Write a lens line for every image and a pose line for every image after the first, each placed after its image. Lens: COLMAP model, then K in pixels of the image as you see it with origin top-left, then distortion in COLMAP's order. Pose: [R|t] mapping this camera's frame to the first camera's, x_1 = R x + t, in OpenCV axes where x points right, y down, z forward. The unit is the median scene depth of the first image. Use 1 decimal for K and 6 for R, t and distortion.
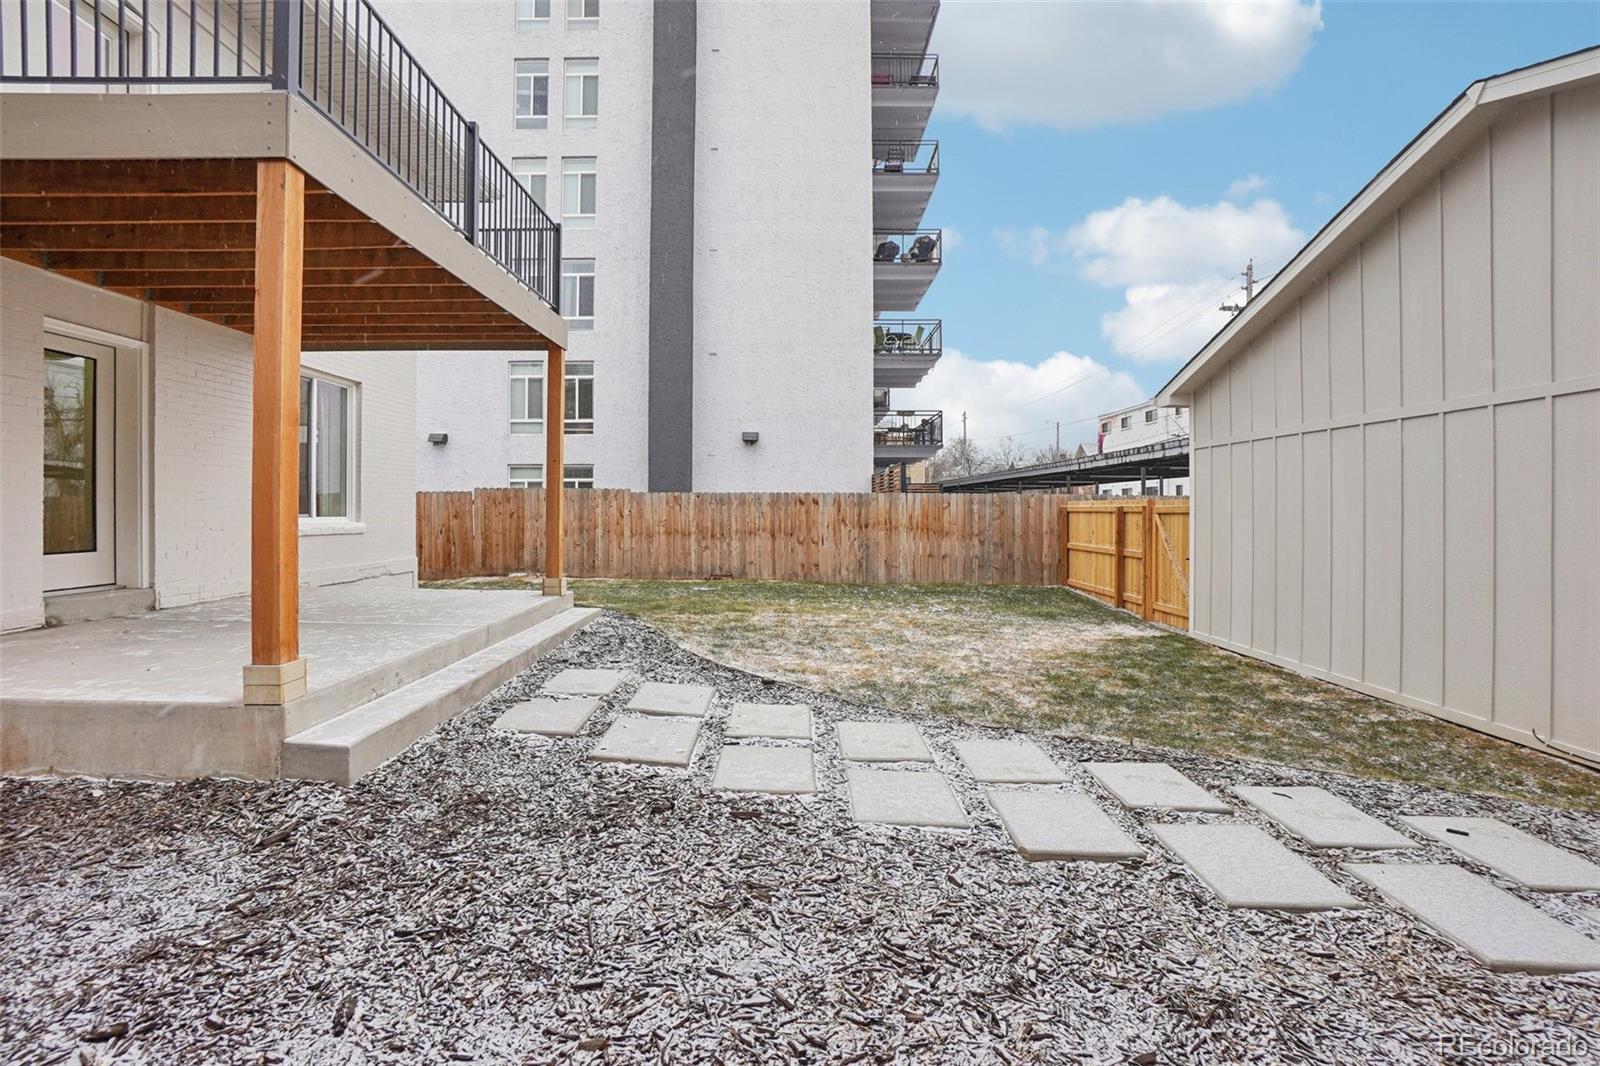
lens RADIAL K [[729.3, 0, 798.7], [0, 729.3, 535.9], [0, 0, 1]] dist [-0.052509, 0.009360]
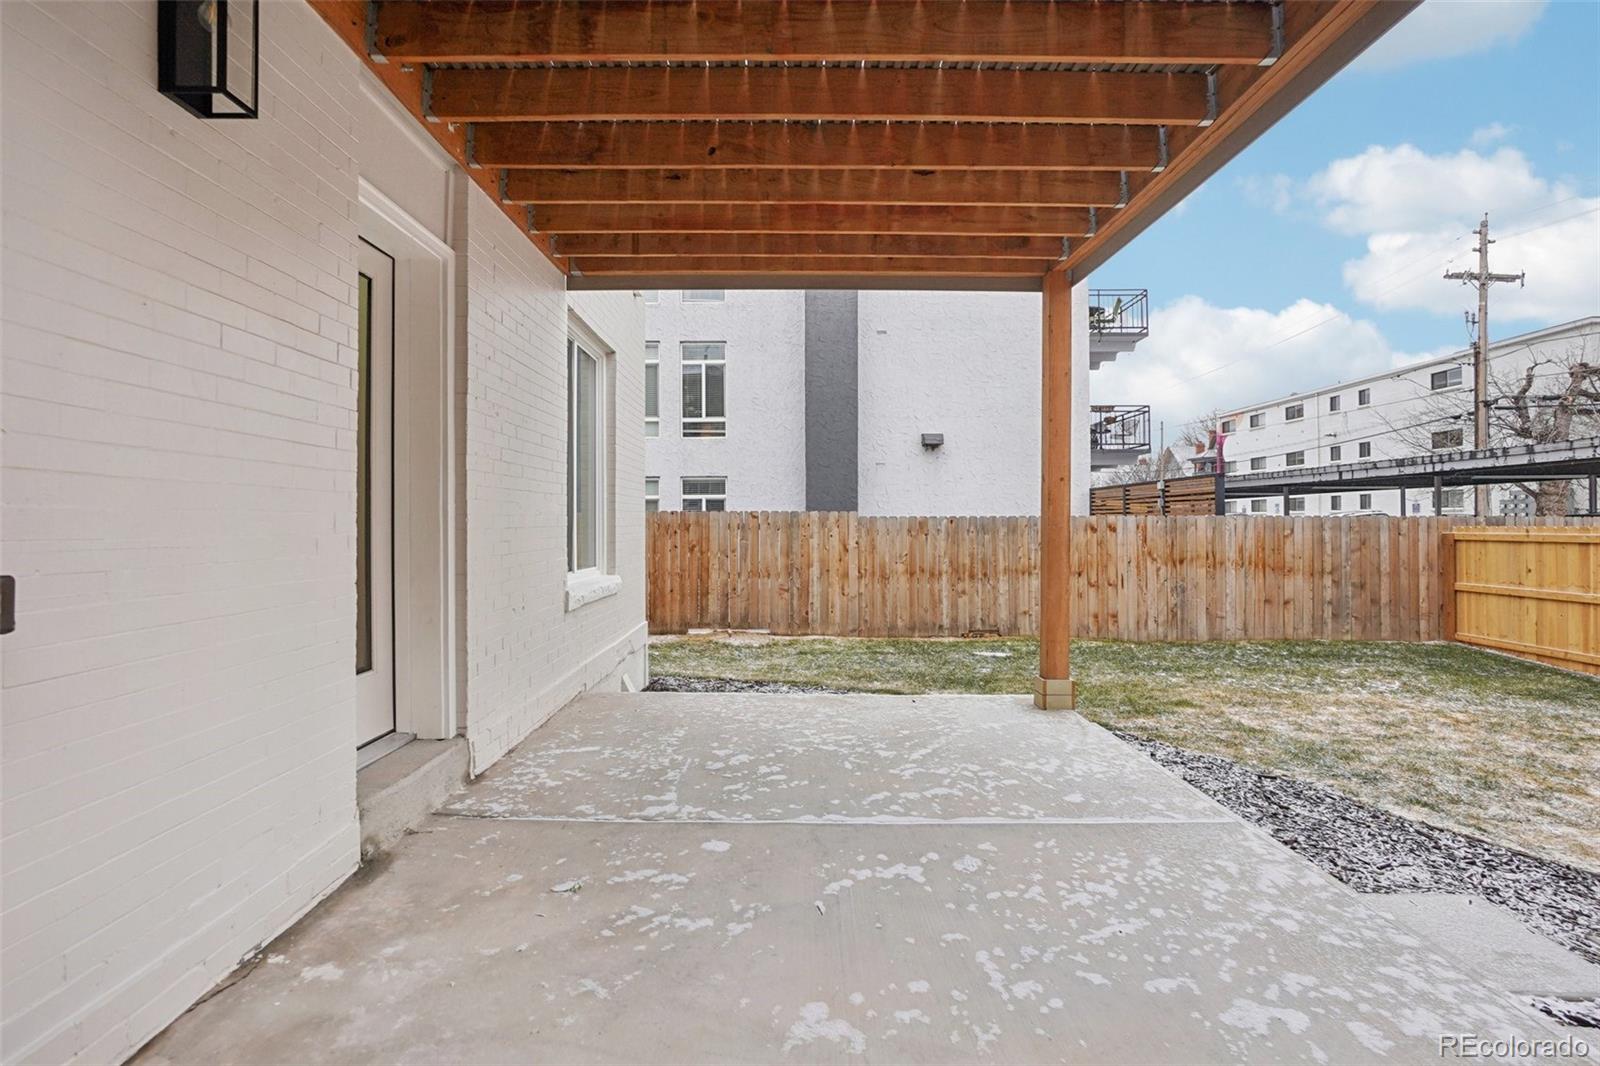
lens RADIAL K [[834.3, 0, 798.6], [0, 834.3, 523.1], [0, 0, 1]] dist [-0.039876, 0.005870]
pose [[0.999971, -0.005142, 0.005647, -0.294474], [0.005341, 0.999342, -0.035878, -0.024198], [-0.005459, 0.035907, 0.999340, 0.172856]]
